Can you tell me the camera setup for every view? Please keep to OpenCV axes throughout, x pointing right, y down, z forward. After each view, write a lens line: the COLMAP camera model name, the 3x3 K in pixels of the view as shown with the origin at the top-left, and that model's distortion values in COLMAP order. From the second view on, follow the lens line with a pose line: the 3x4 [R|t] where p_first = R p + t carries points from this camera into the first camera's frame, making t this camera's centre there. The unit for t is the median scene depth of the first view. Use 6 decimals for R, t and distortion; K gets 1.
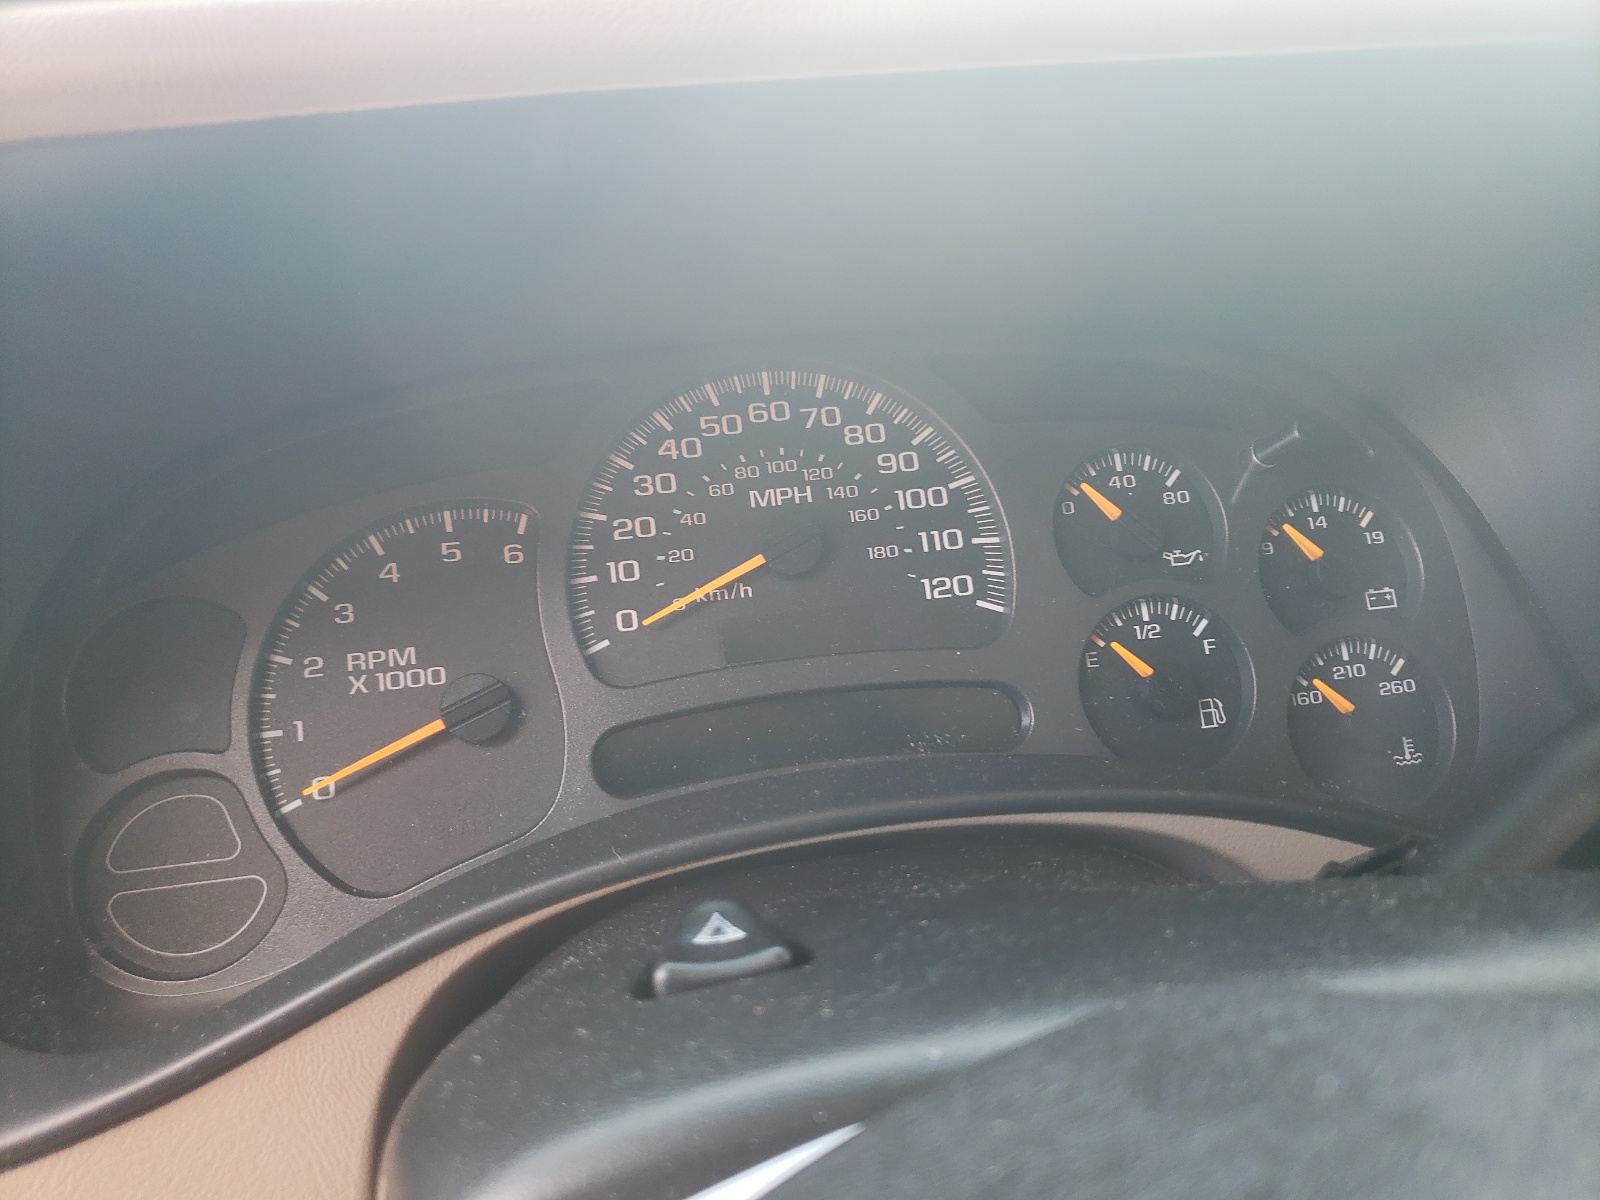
lens RADIAL K [[1219.5, 0, 801.9], [0, 1219.5, 603.1], [0, 0, 1]] dist [-0.005352, -0.002370]
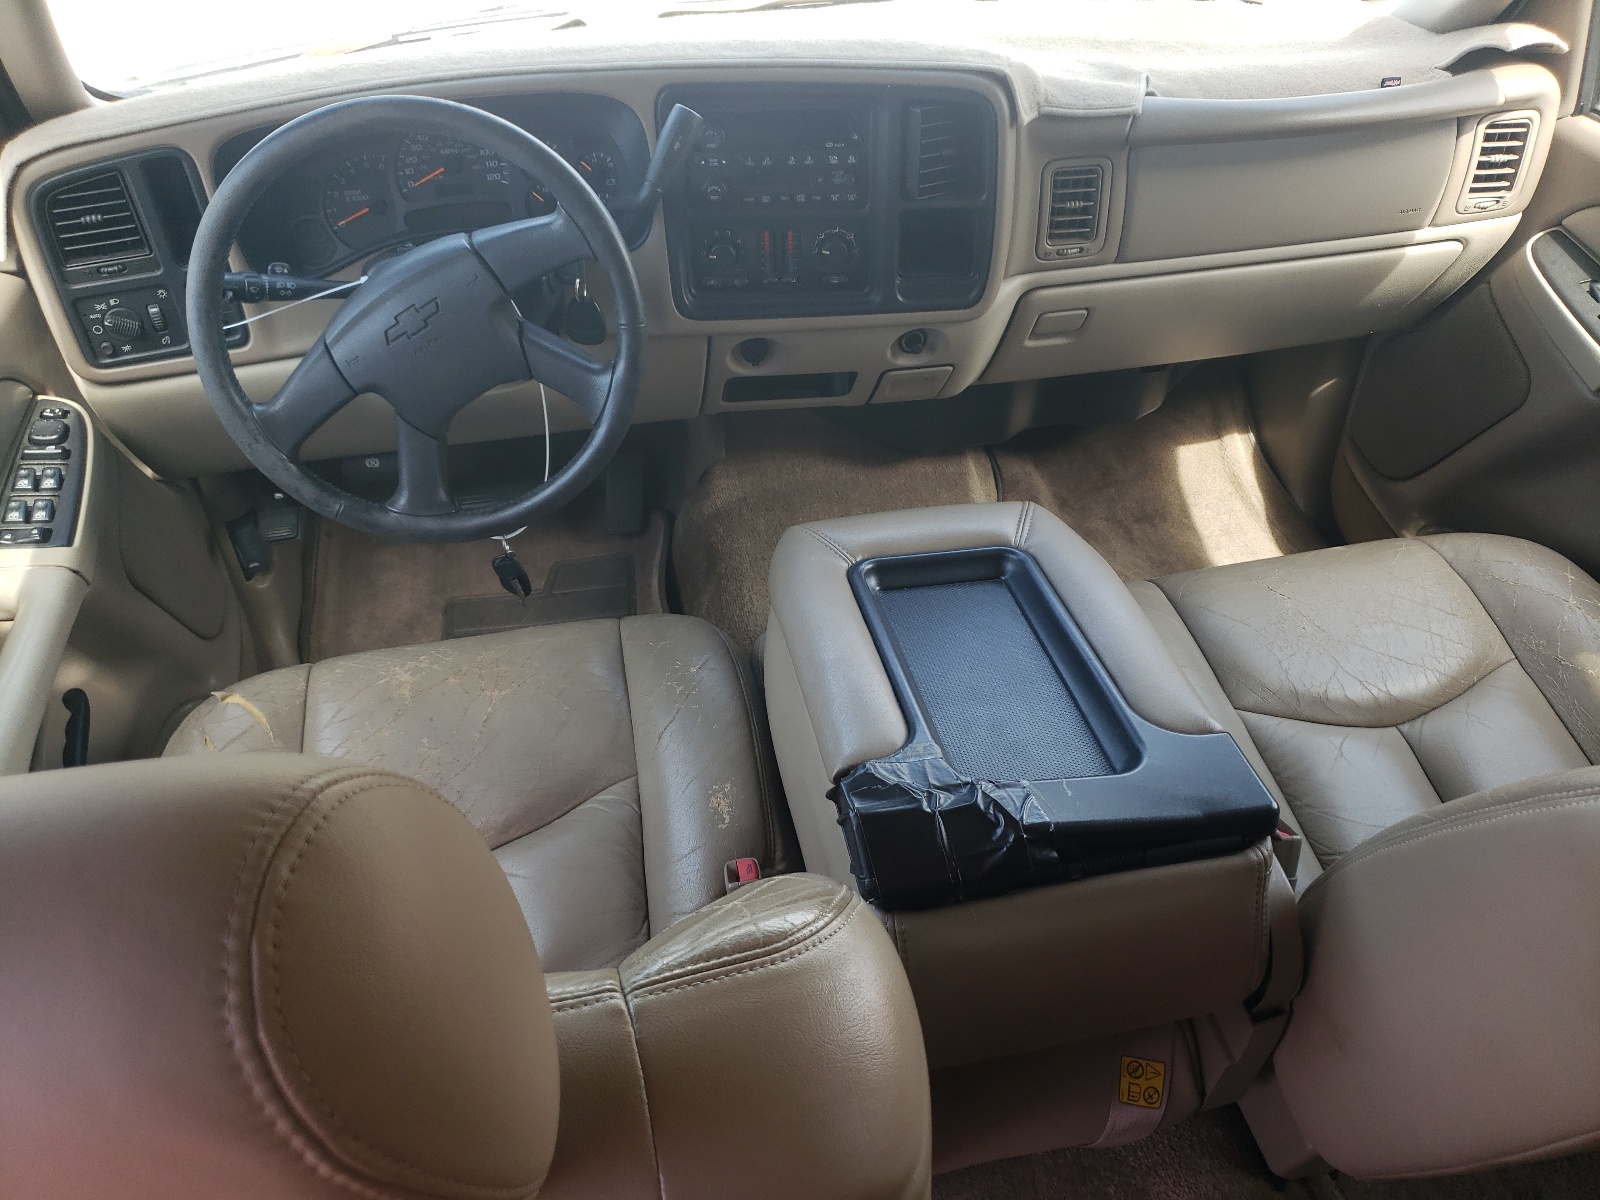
lens RADIAL K [[1219.5, 0, 796.6], [0, 1219.5, 600.7], [0, 0, 1]] dist [-0.005352, -0.002370]
pose [[0.999469, 0.032460, 0.002912, 1.167118], [-0.030750, 0.909659, 0.414217, -0.441168], [0.010797, -0.414086, 0.910174, -3.243652]]
